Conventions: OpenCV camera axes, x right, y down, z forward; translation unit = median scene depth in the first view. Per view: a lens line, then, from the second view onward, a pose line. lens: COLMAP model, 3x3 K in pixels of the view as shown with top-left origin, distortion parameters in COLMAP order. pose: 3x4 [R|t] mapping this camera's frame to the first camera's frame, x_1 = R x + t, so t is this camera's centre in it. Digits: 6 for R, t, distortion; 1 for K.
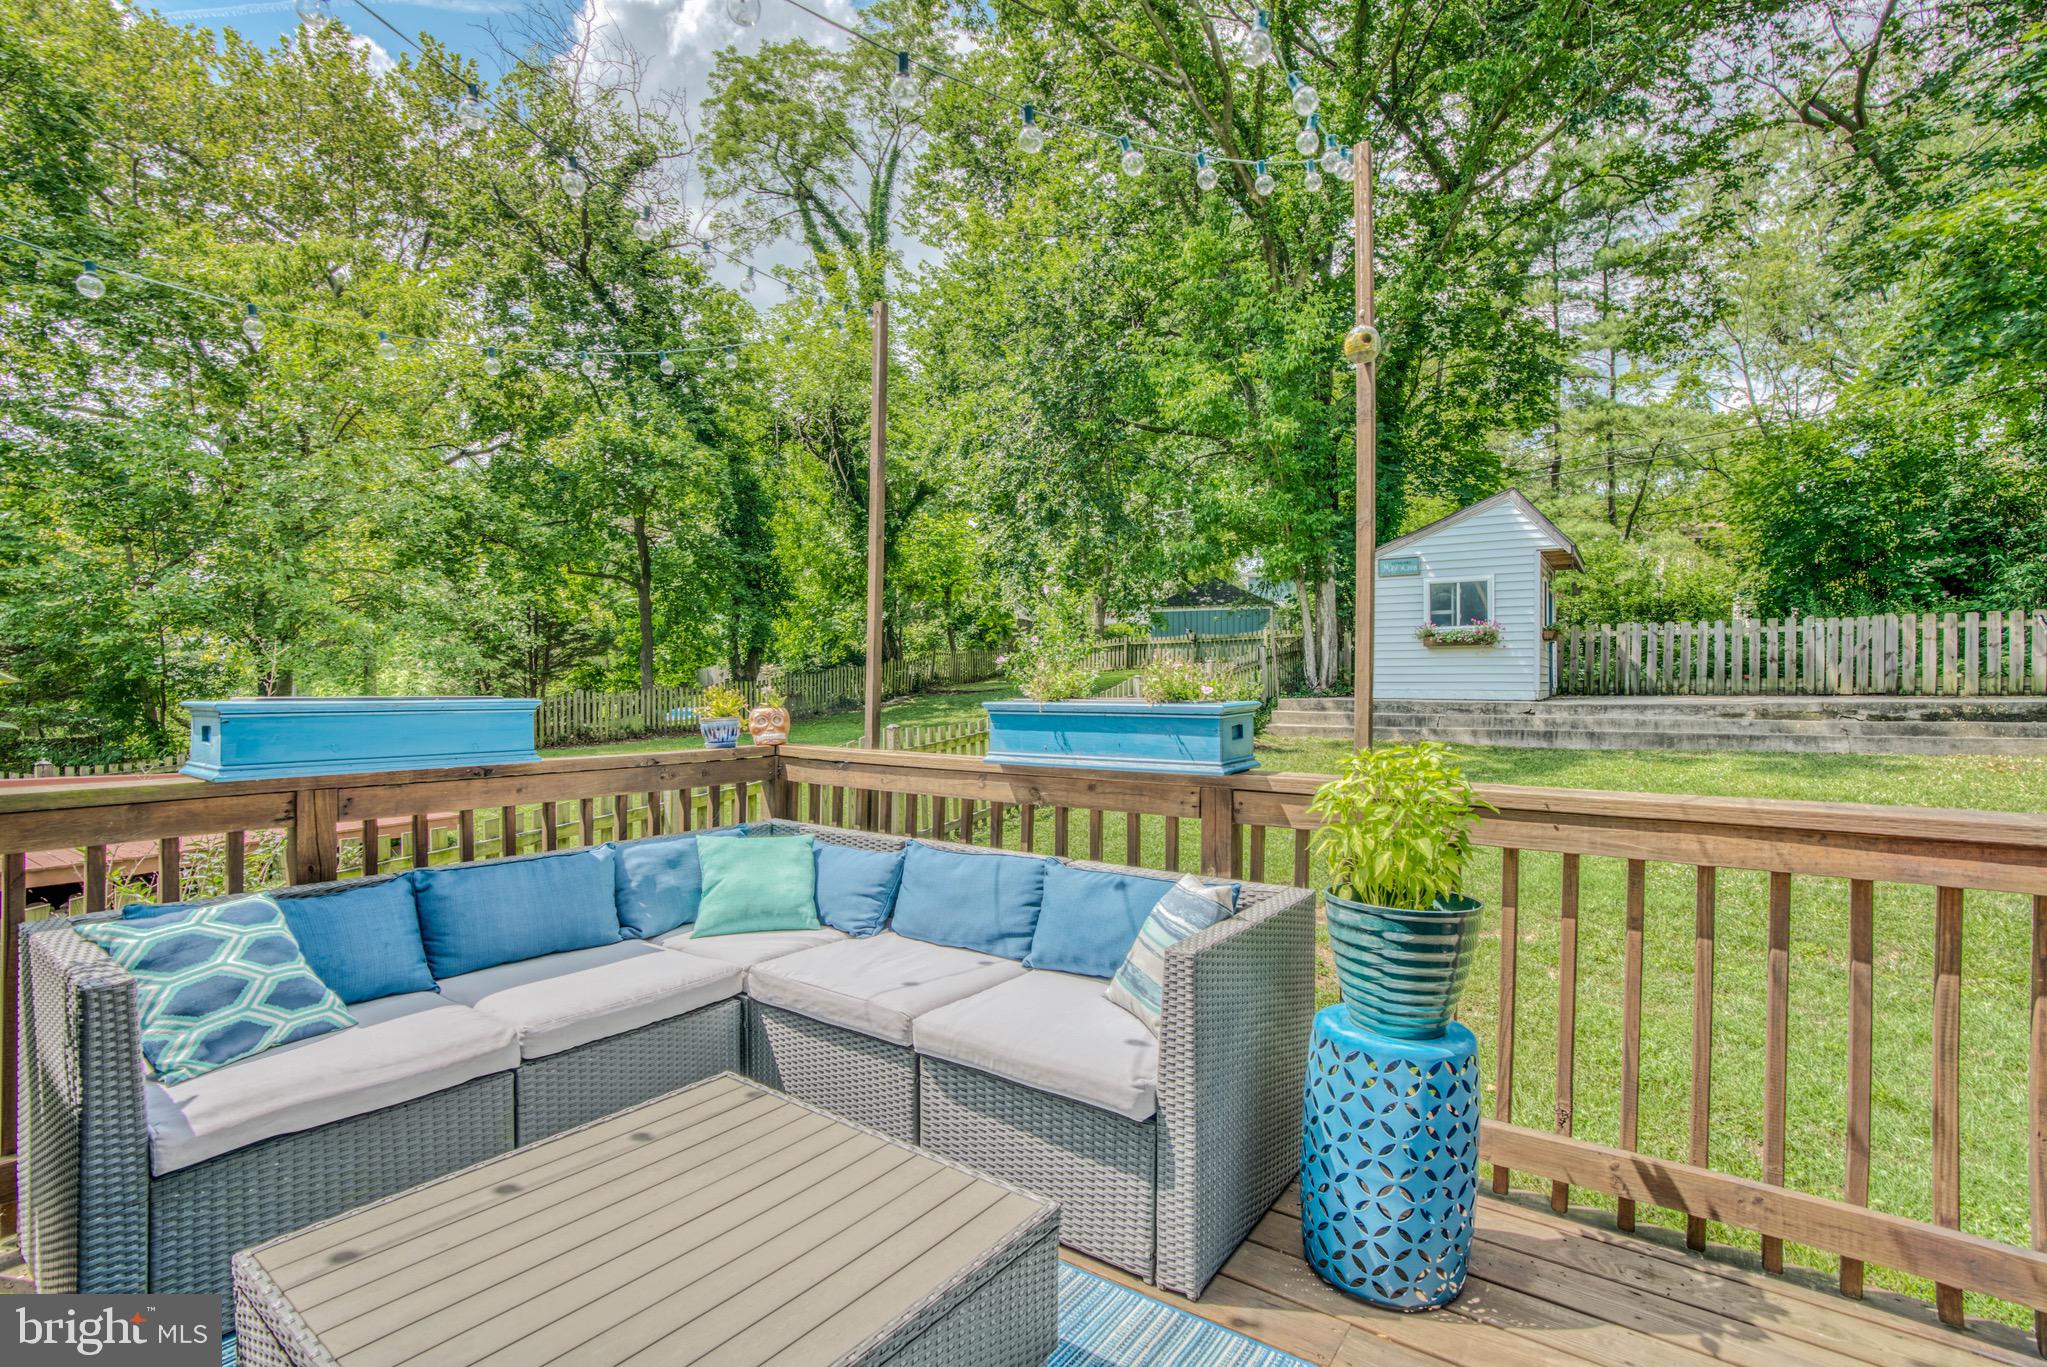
lens RADIAL K [[953.6, 0, 1015.7], [0, 953.6, 690.5], [0, 0, 1]] dist [-0.018103, 0.000427]
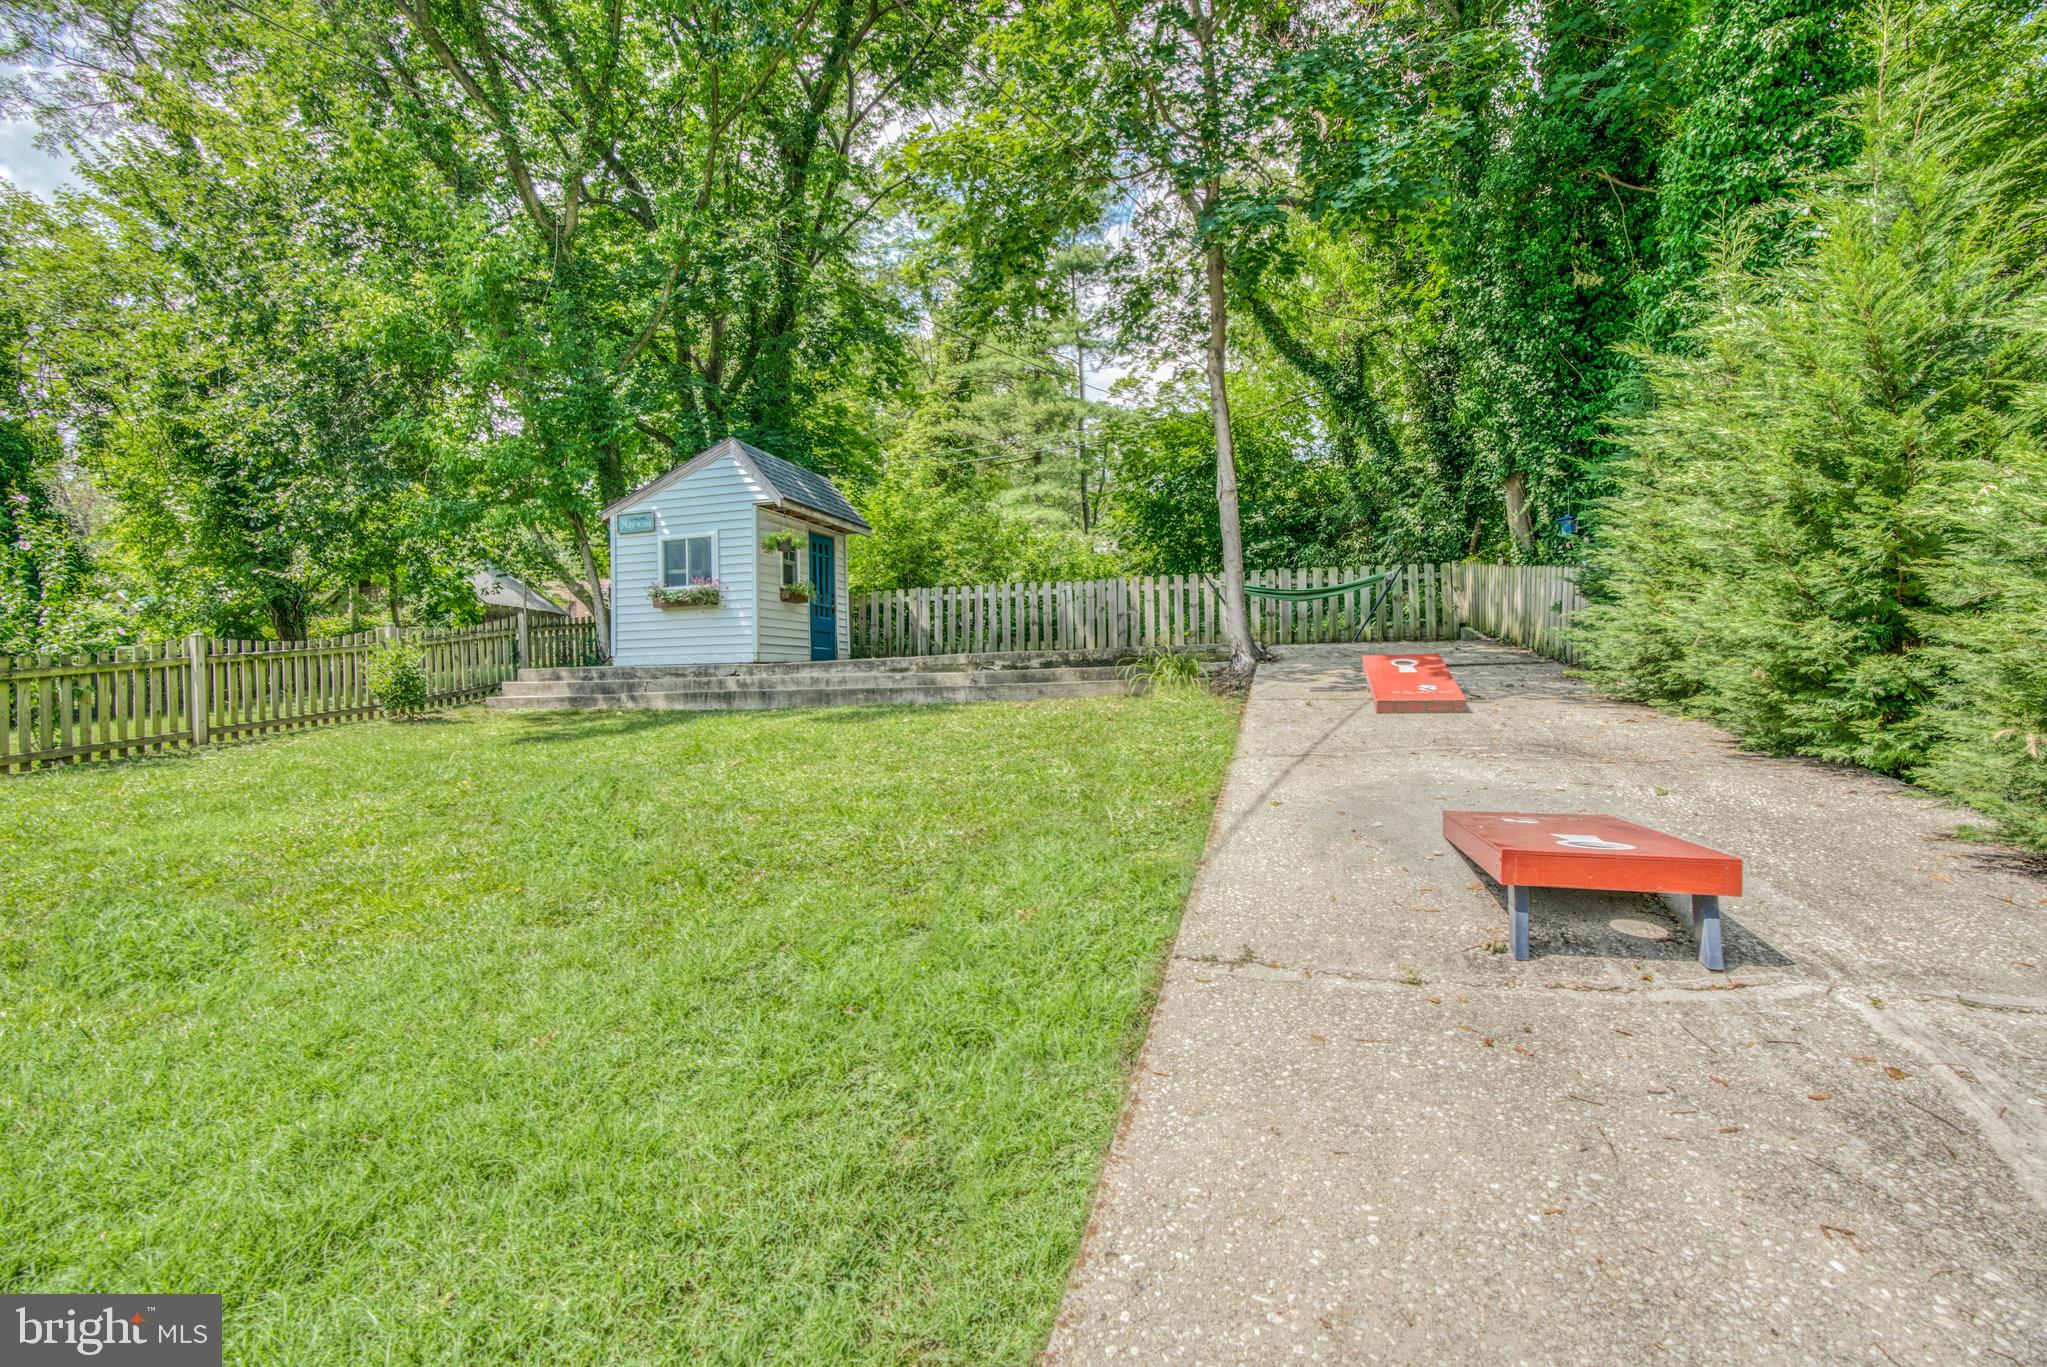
lens RADIAL K [[953.6, 0, 1022.9], [0, 953.6, 671.4], [0, 0, 1]] dist [-0.018103, 0.000427]
pose [[0.955219, -0.015316, 0.295504, 0.496294], [0.023528, 0.999429, -0.024254, 0.046178], [-0.294964, 0.030121, 0.955034, 0.014454]]
